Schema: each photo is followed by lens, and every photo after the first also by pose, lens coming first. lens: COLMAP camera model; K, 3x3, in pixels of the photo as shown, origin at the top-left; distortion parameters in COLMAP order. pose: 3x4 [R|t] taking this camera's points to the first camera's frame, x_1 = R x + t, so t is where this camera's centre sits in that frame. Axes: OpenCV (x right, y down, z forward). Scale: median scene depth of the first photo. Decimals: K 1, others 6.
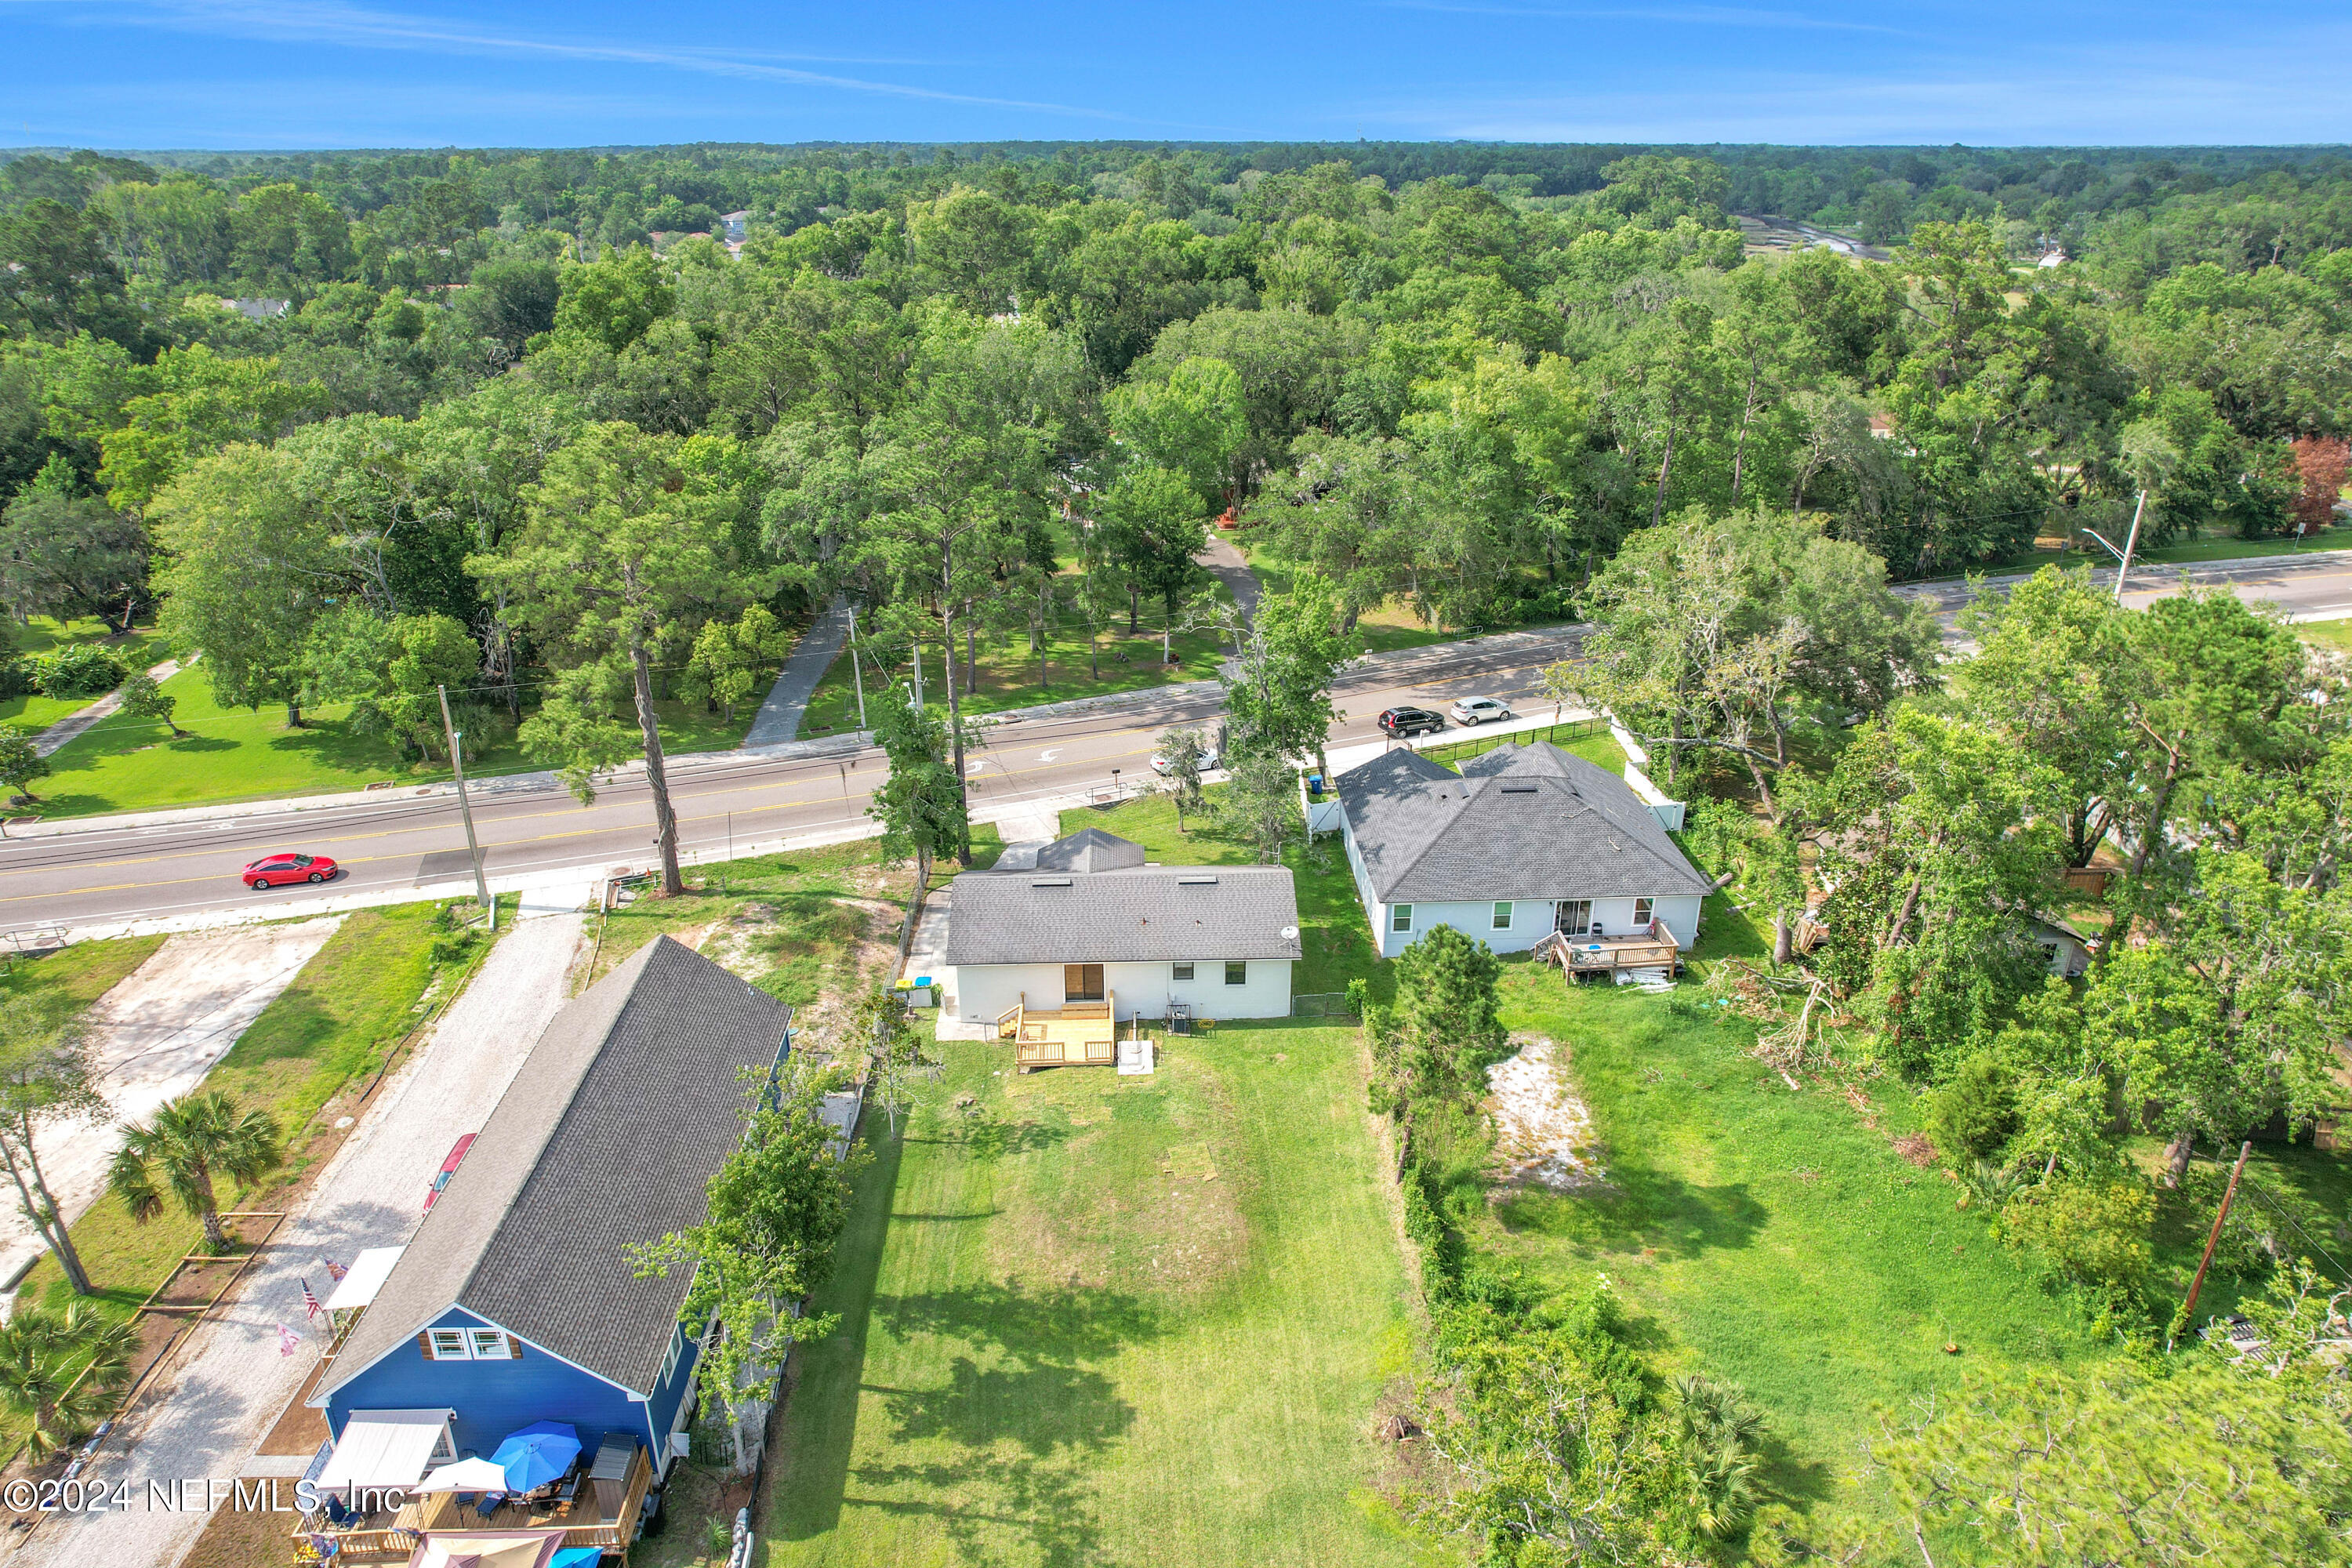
lens RADIAL K [[1507.7, 0, 1176.0], [0, 1507.7, 784.0], [0, 0, 1]] dist [-0.067363, 0.060652]
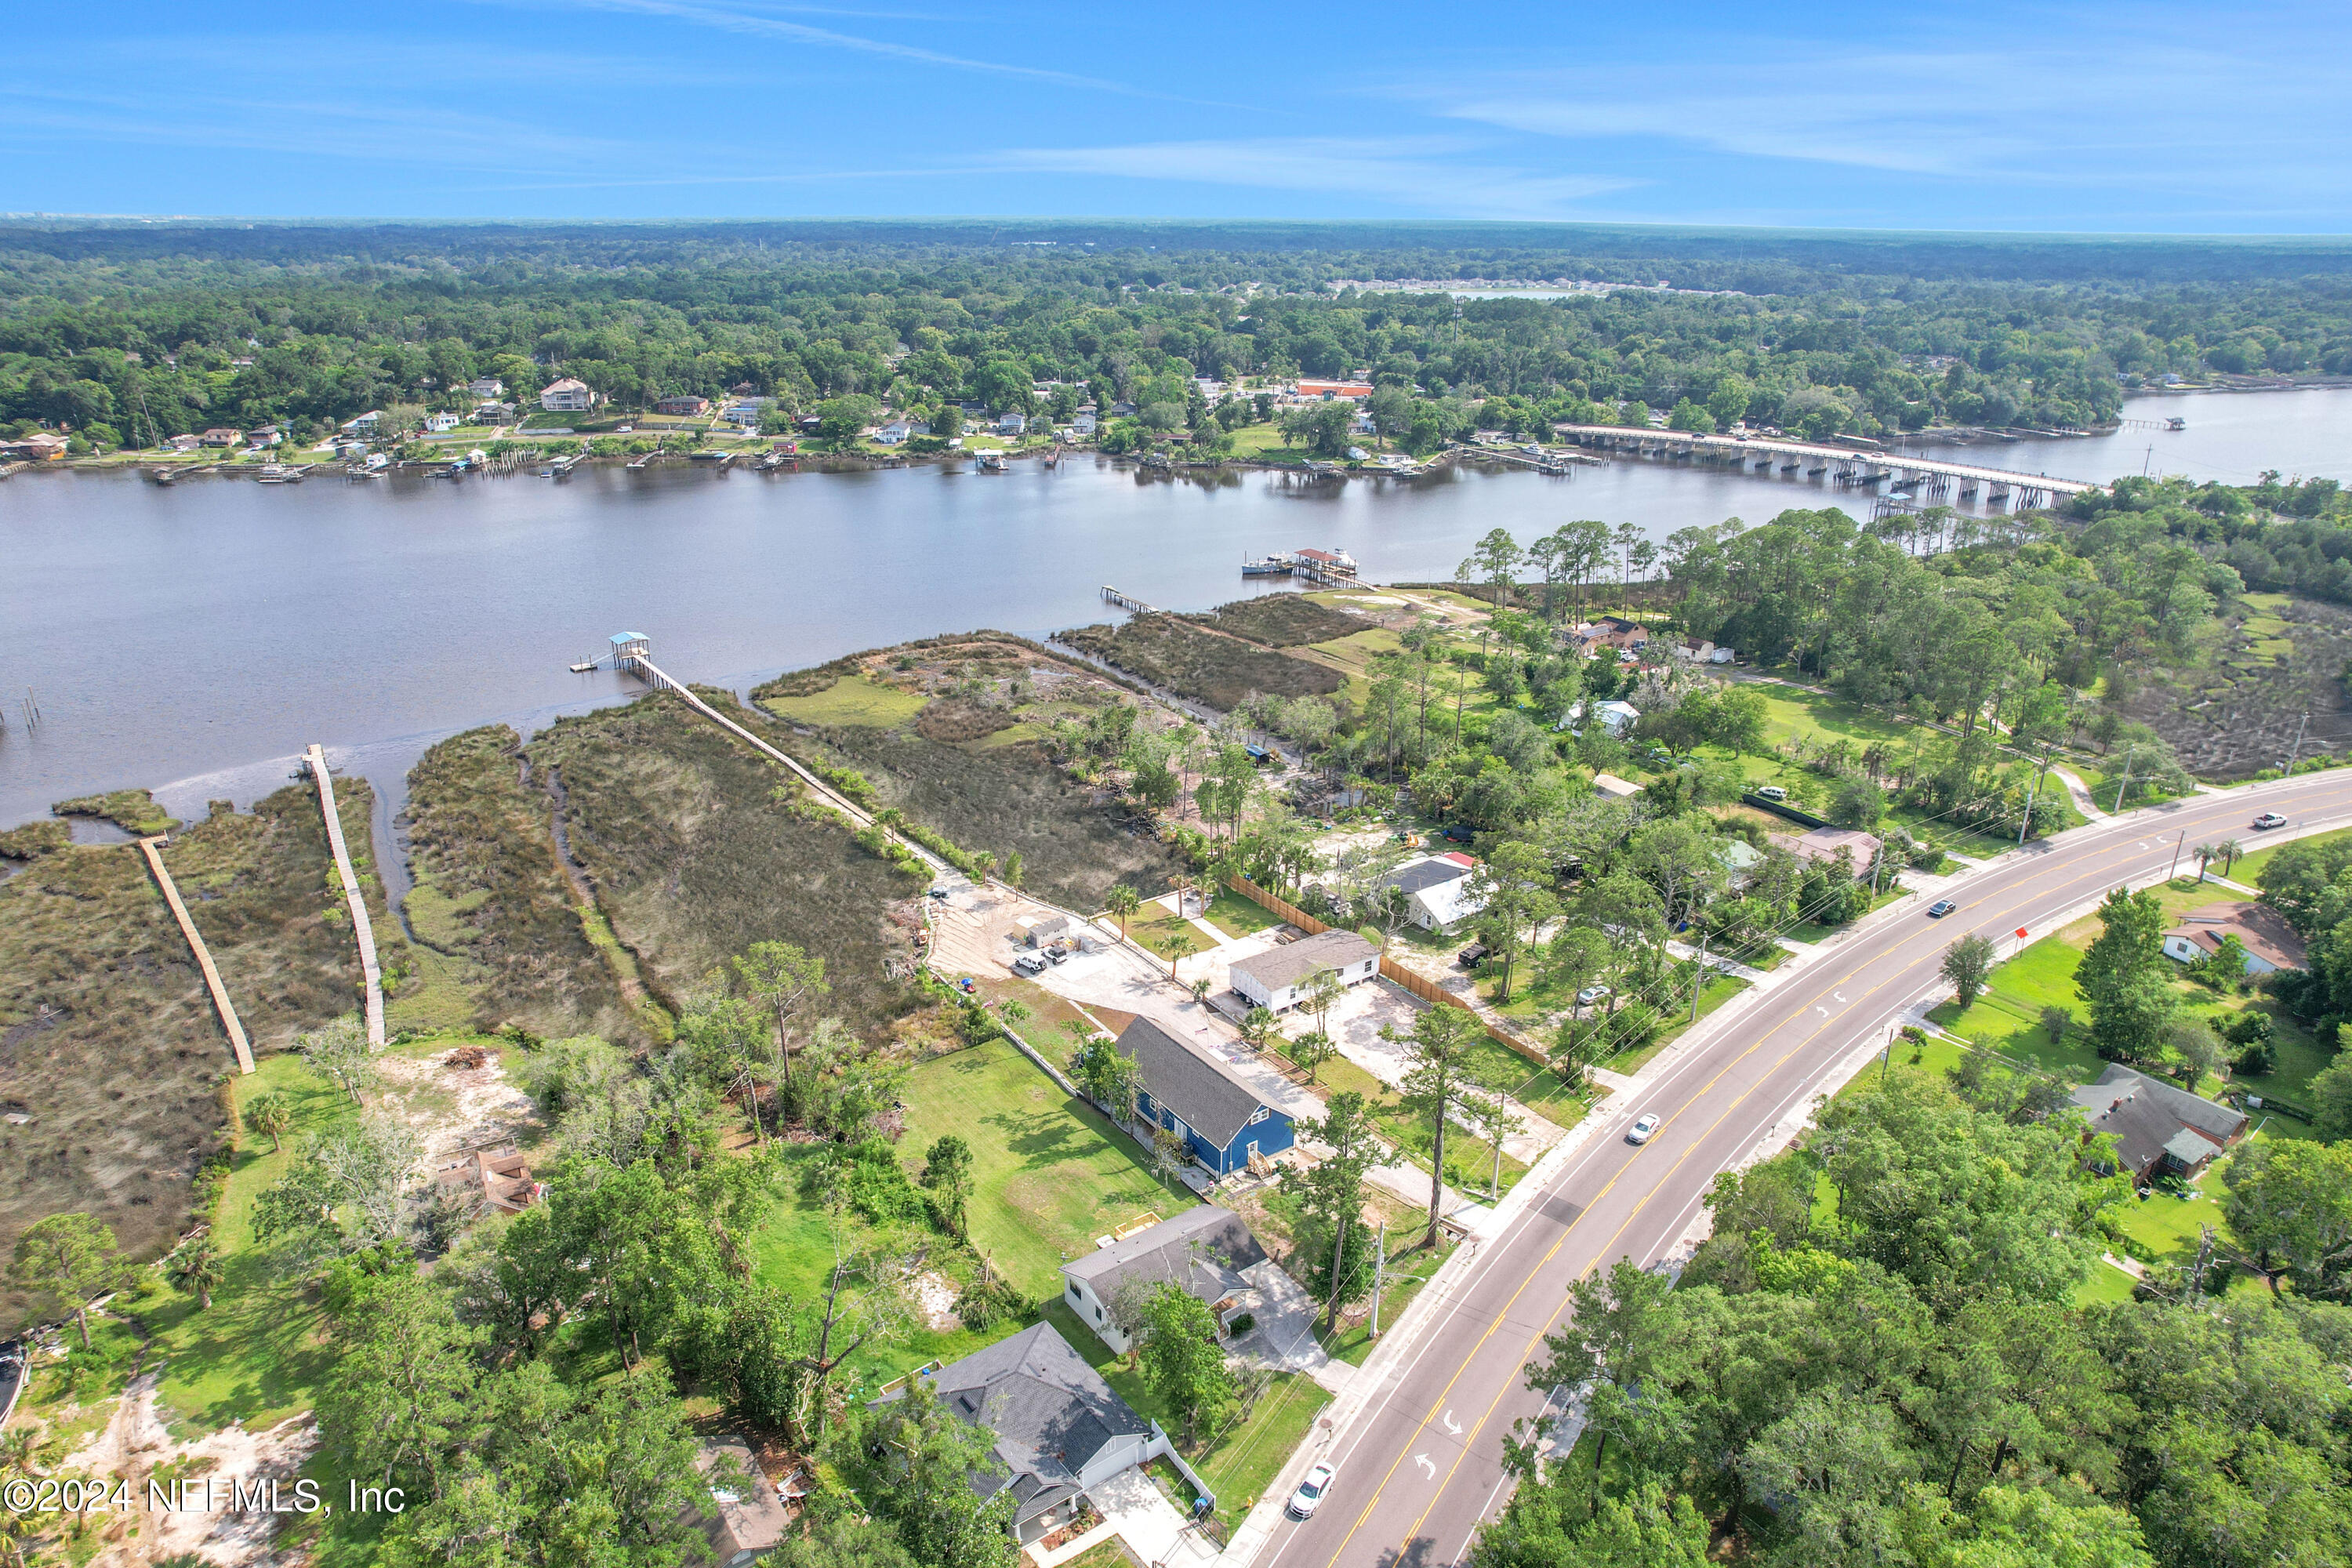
lens RADIAL K [[1507.7, 0, 1176.0], [0, 1507.7, 784.0], [0, 0, 1]] dist [-0.067363, 0.060652]
pose [[-0.829724, 0.200062, -0.521089, 0.762958], [-0.226461, 0.732615, 0.641865, -1.471640], [0.510171, 0.650577, -0.562562, 1.601567]]
